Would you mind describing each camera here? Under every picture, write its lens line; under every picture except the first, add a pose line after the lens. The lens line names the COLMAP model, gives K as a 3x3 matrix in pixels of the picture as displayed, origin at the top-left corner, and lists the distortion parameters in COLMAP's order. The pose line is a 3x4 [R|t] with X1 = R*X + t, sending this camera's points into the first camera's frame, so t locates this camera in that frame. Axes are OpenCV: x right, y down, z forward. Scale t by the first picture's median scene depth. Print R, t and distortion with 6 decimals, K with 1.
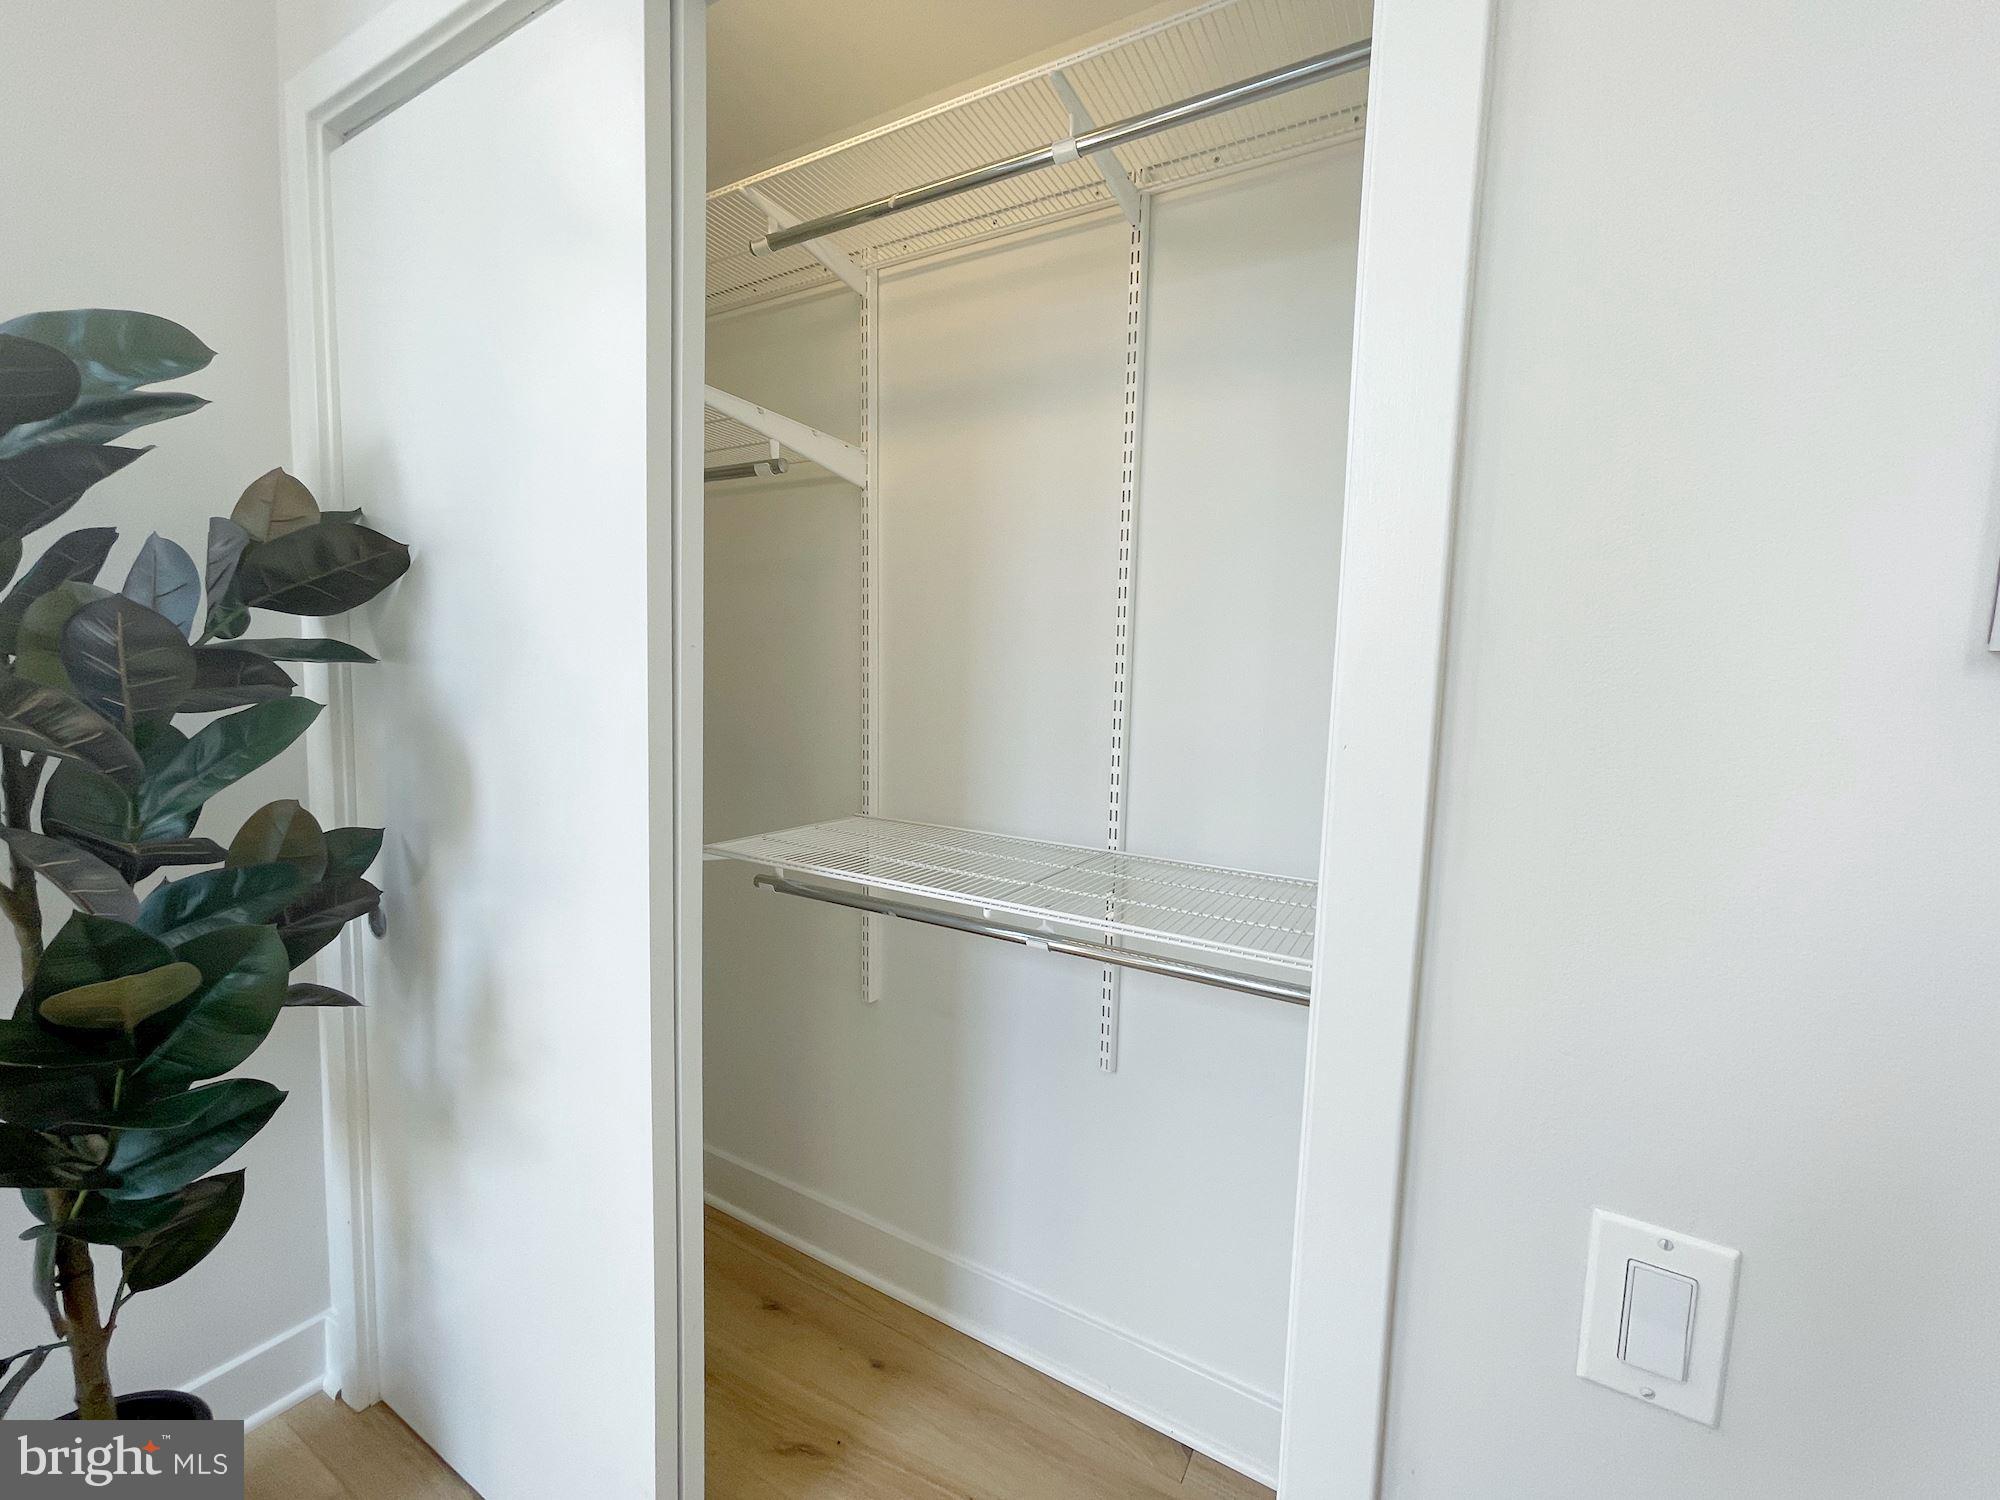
lens RADIAL K [[806.2, 0, 999.3], [0, 806.2, 747.8], [0, 0, 1]] dist [-0.001756, -0.000317]
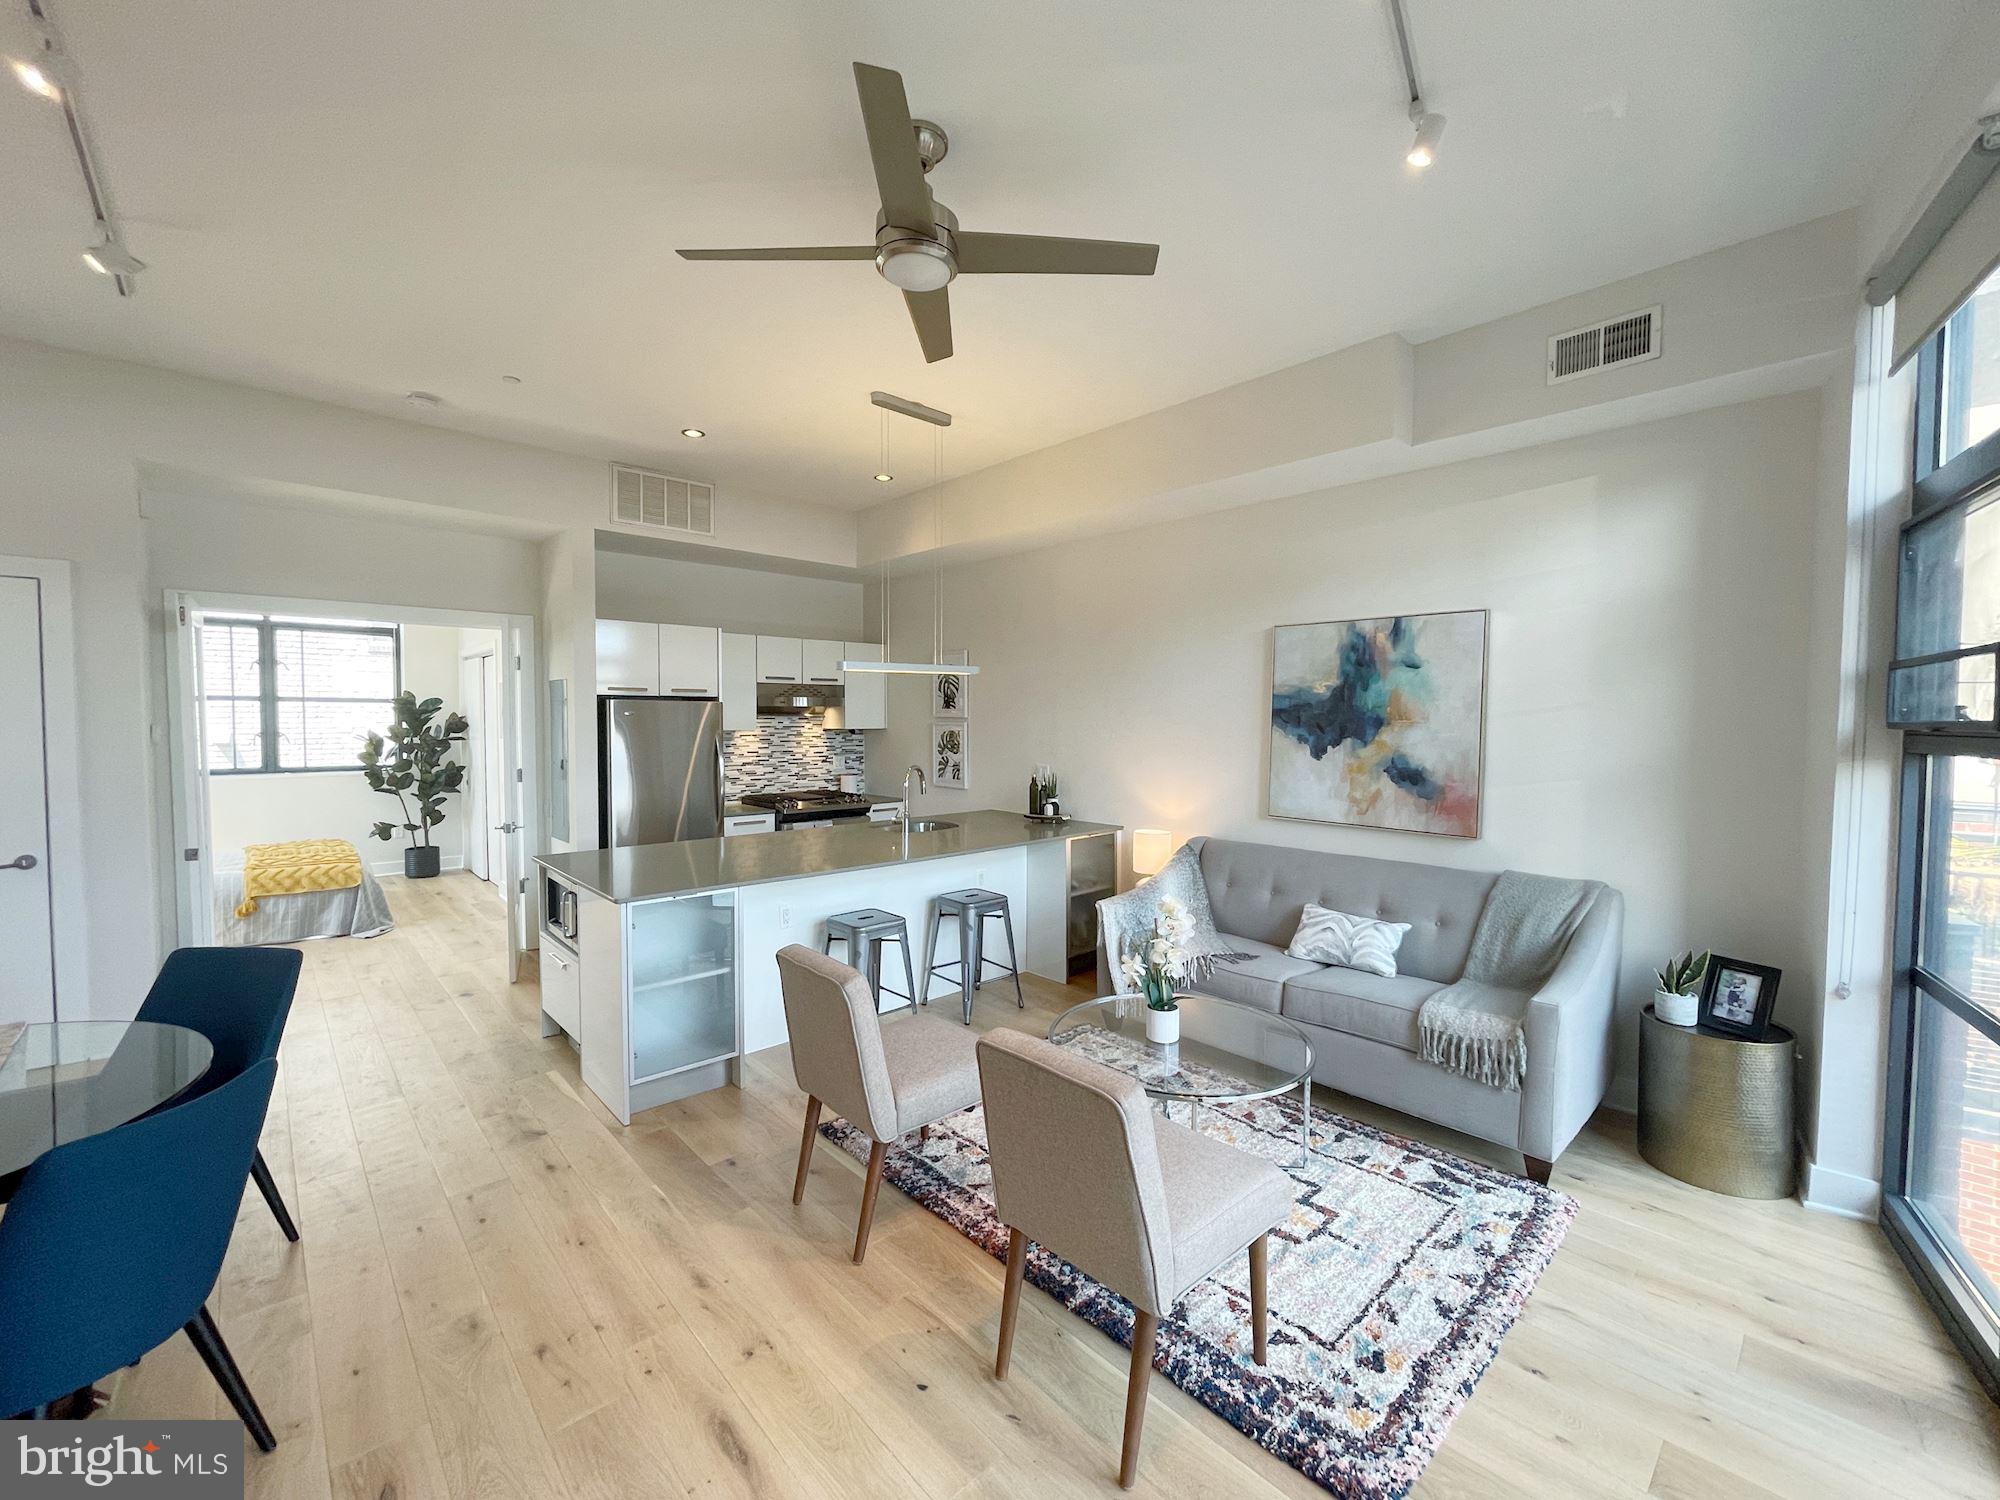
lens RADIAL K [[816.8, 0, 998.1], [0, 816.8, 749.5], [0, 0, 1]] dist [-0.004044, 0.004365]
pose [[0.952157, -0.015637, -0.305208, 5.984901], [-0.000442, 0.998619, -0.052543, 0.351731], [0.305608, 0.050164, 0.950835, -4.433070]]
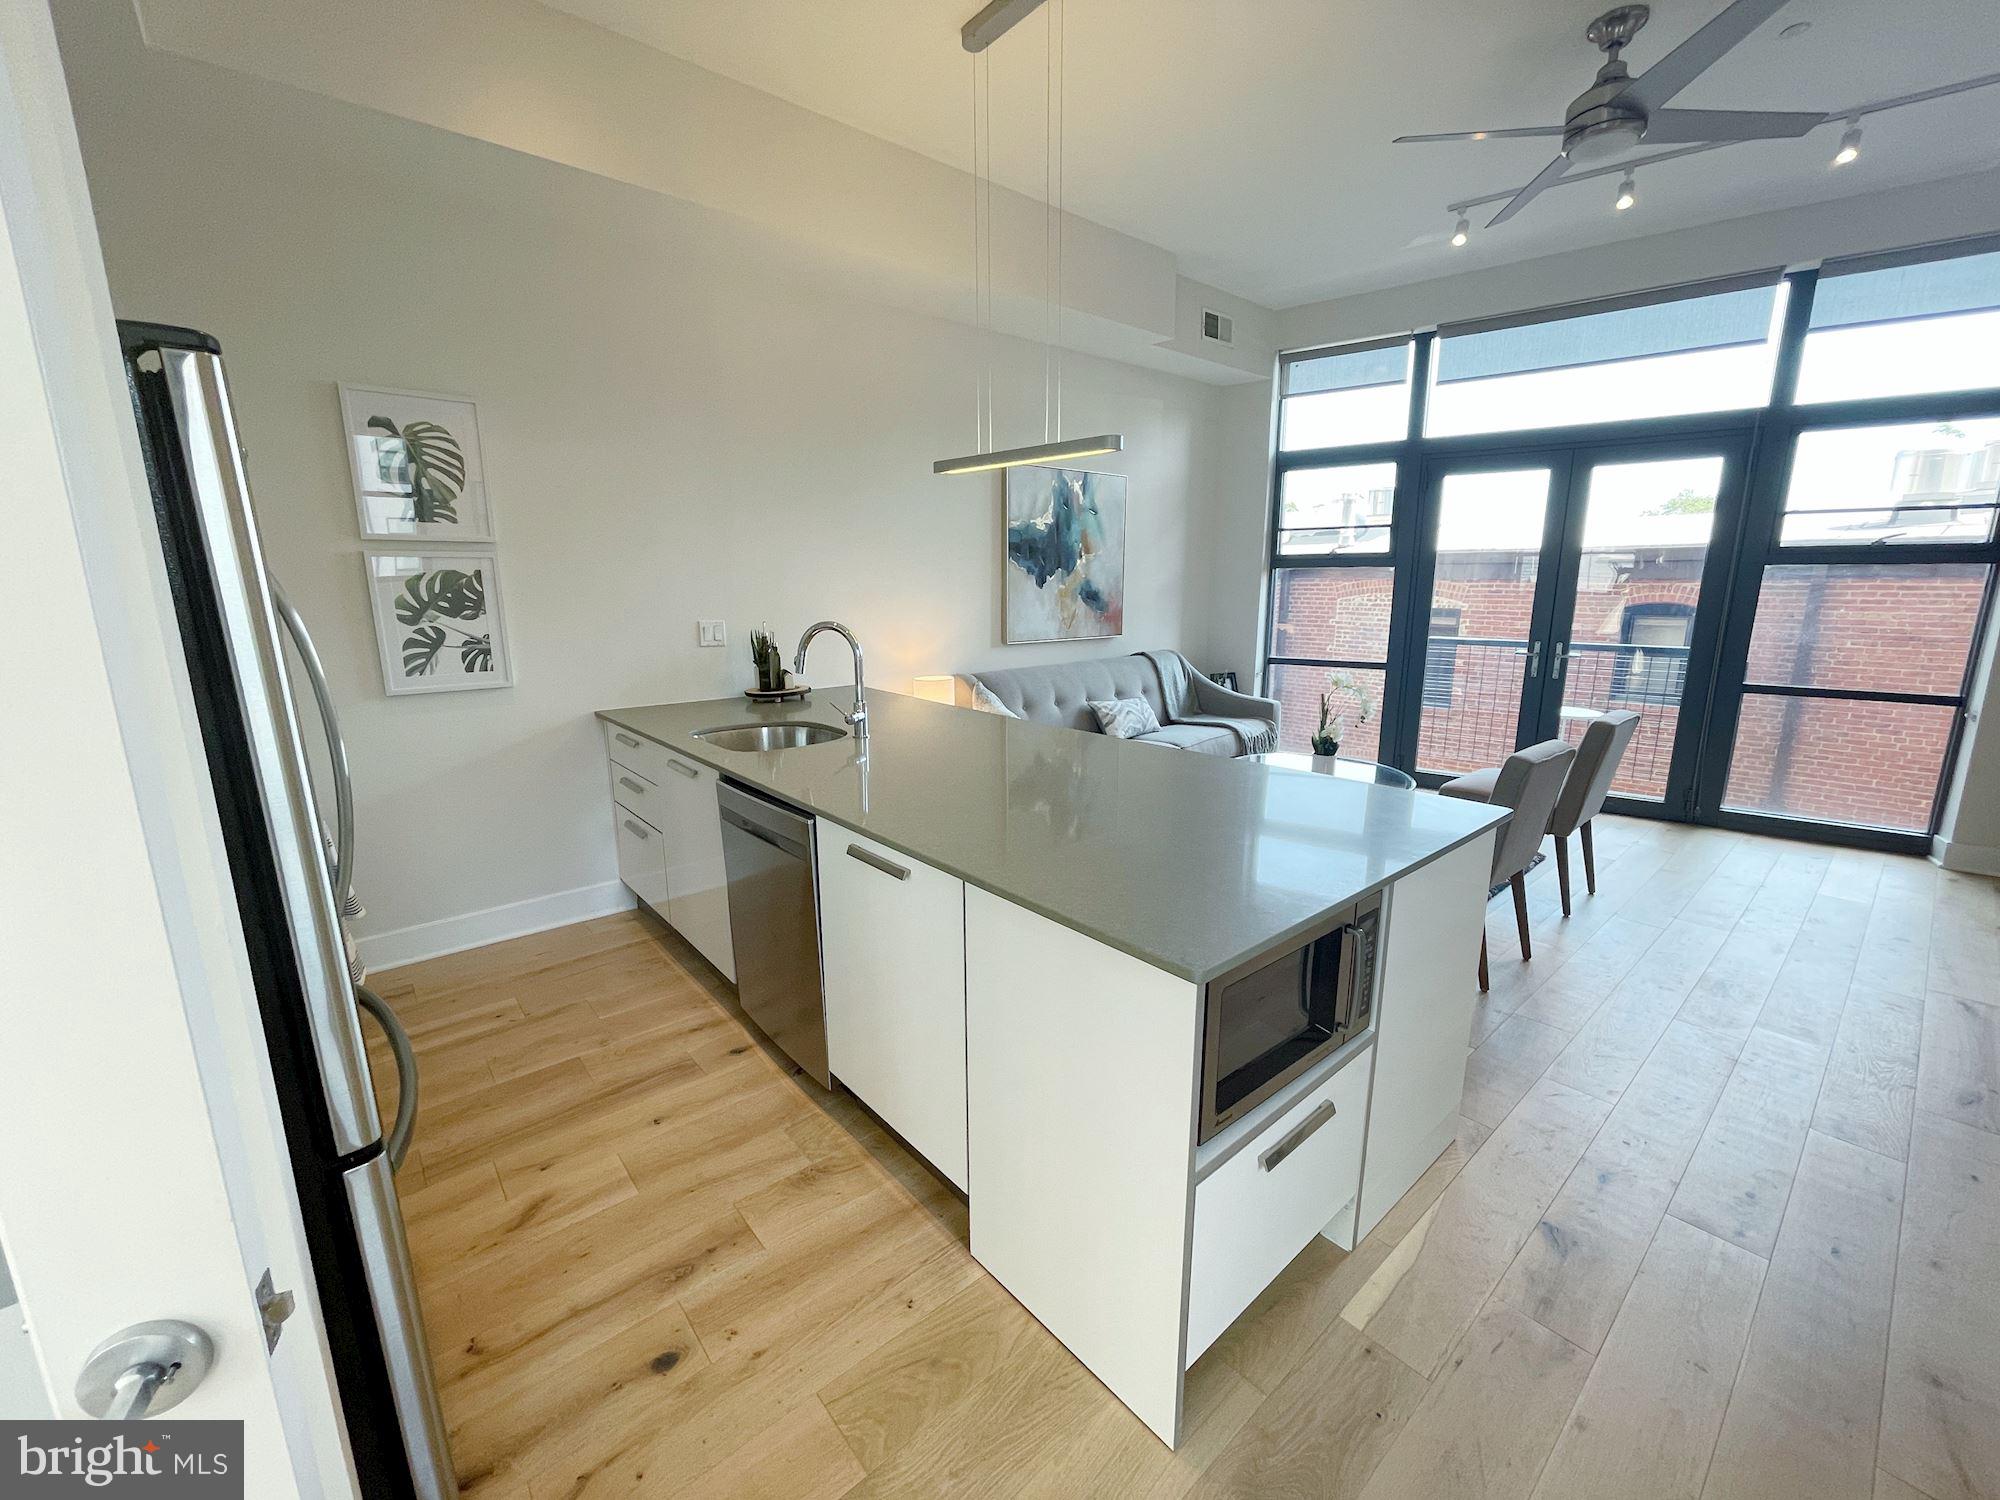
lens RADIAL K [[810.4, 0, 999.1], [0, 810.4, 746.4], [0, 0, 1]] dist [-0.001546, 0.000303]
pose [[0.342886, -0.225185, 0.911987, 1.949437], [0.099262, 0.974093, 0.203200, 0.121903], [-0.934118, 0.020851, 0.356356, -1.739499]]
